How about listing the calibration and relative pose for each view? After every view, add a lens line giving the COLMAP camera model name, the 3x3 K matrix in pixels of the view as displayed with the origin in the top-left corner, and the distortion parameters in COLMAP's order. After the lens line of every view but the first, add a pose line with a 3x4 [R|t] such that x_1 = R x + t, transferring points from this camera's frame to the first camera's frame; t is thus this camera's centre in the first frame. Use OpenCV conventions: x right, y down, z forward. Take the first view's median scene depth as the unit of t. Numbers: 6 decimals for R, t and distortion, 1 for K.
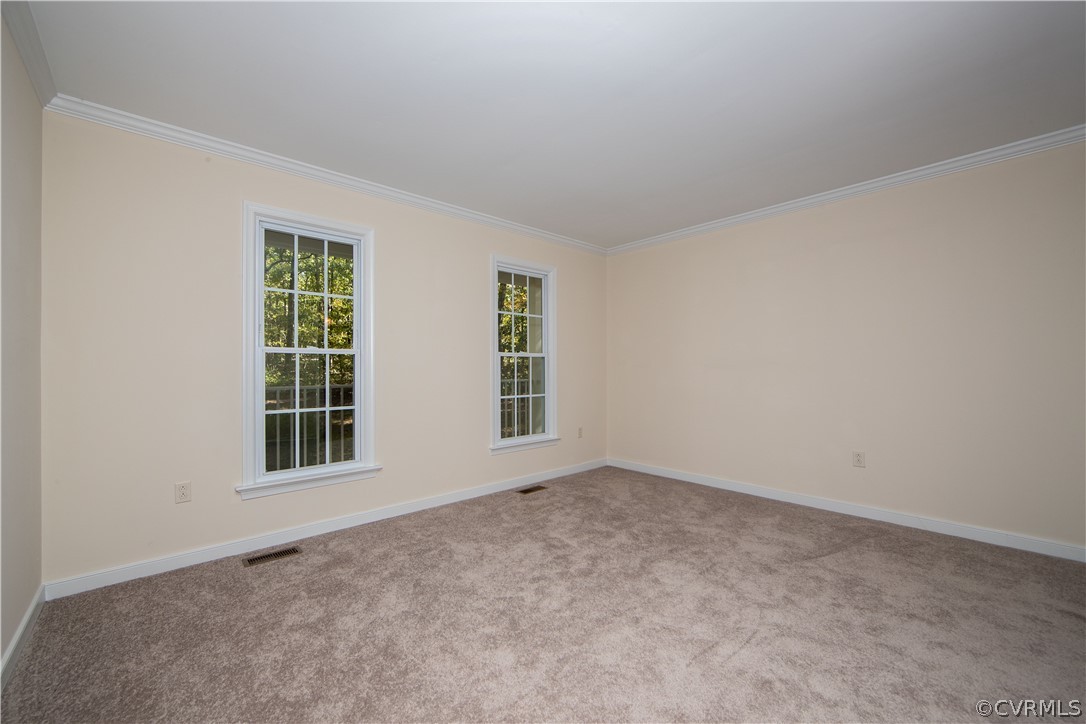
lens RADIAL K [[434.7, 0, 545.2], [0, 434.7, 372.3], [0, 0, 1]] dist [0.010575, 0.000353]
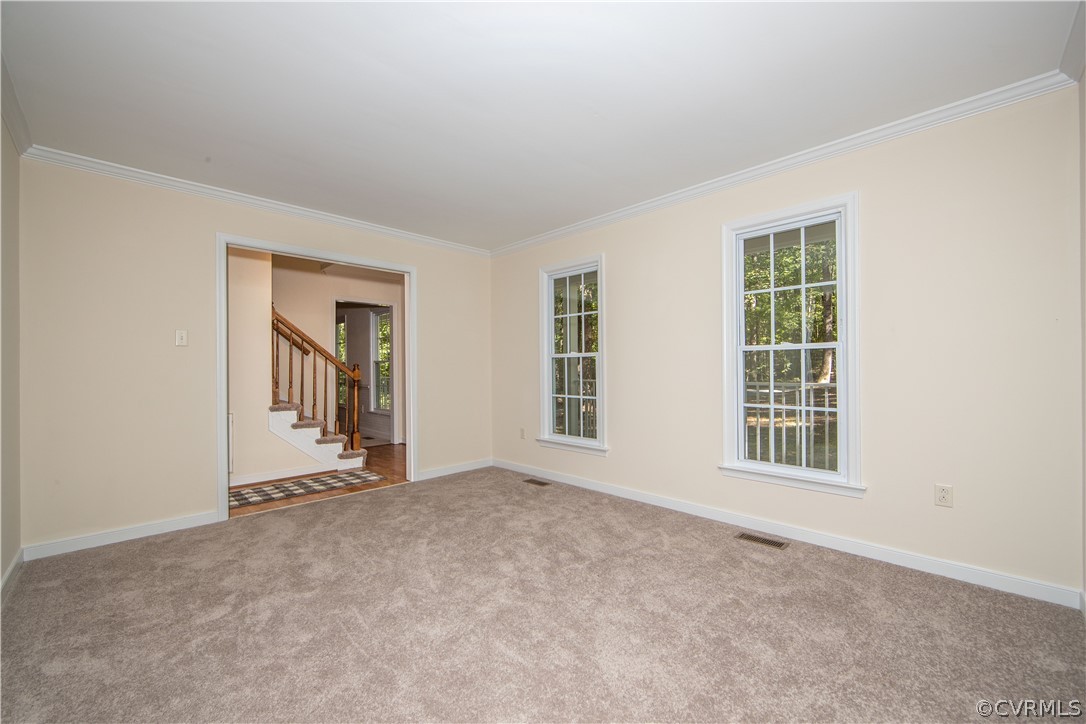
lens RADIAL K [[434.7, 0, 520.8], [0, 434.7, 367.6], [0, 0, 1]] dist [0.010575, 0.000353]
pose [[0.028347, 0.005503, -0.999583, 0.460603], [-0.001067, 0.999984, 0.005475, -0.008438], [0.999598, 0.000911, 0.028352, 0.412401]]
